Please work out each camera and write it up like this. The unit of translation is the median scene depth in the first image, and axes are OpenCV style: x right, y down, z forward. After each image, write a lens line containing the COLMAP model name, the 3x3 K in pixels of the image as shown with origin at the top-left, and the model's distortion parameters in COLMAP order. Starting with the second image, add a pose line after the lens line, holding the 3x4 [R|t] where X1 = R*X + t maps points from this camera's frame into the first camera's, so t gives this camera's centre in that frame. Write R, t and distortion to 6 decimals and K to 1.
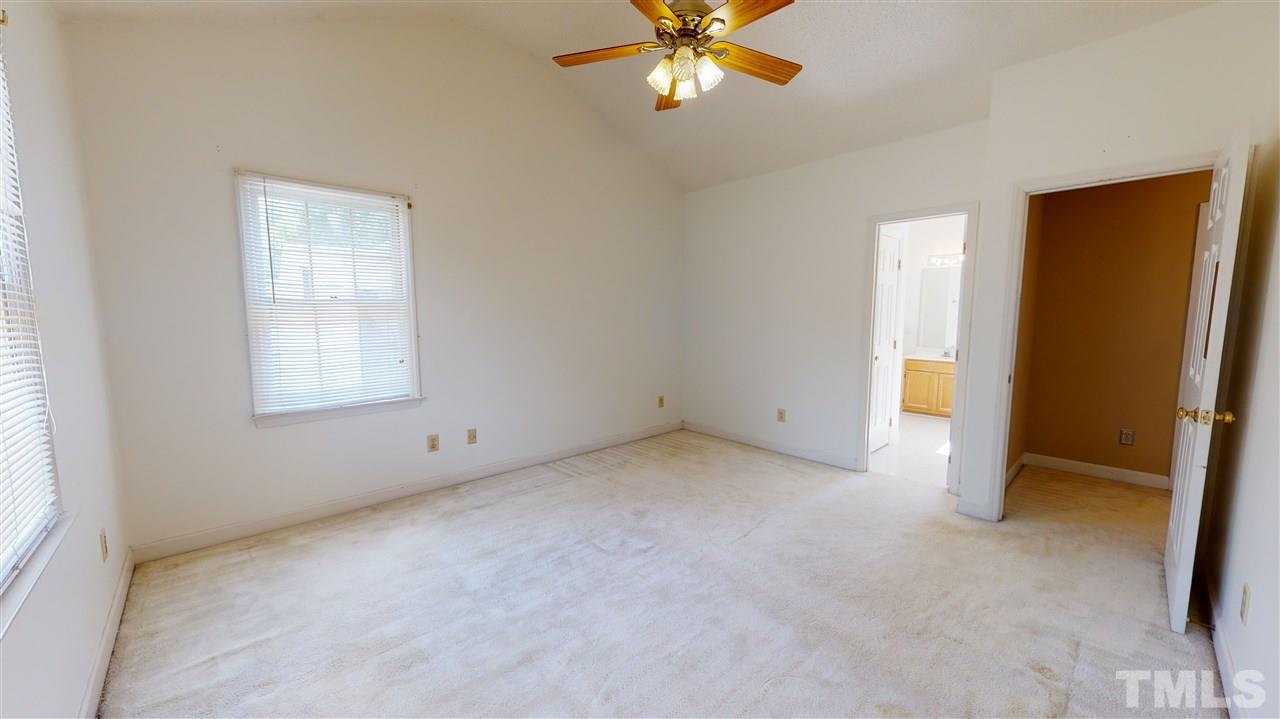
lens RADIAL K [[467.9, 0, 641.7], [0, 467.9, 362.3], [0, 0, 1]] dist [-0.000735, -0.000133]
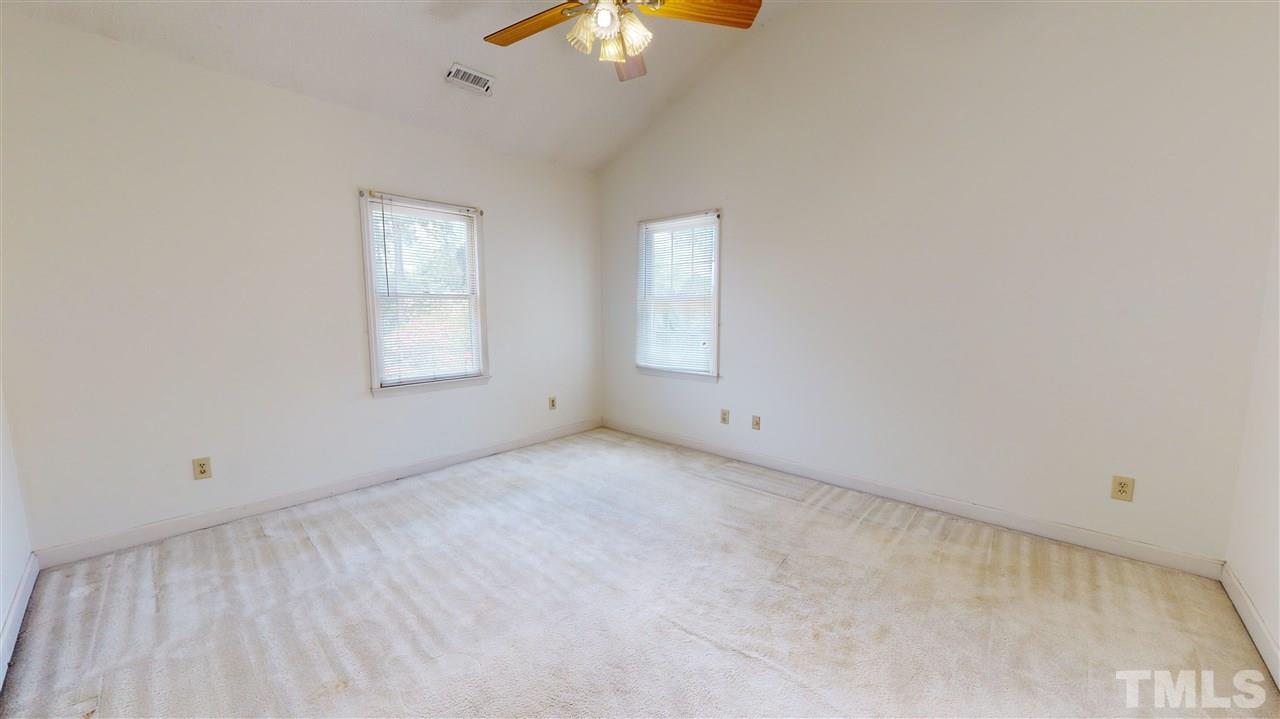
lens RADIAL K [[467.9, 0, 641.7], [0, 467.9, 362.3], [0, 0, 1]] dist [-0.000735, -0.000133]
pose [[0.083785, 0.112239, -0.990143, 0.657227], [-0.108082, 0.988798, 0.102941, -0.057133], [0.990605, 0.098391, 0.094977, 0.653434]]
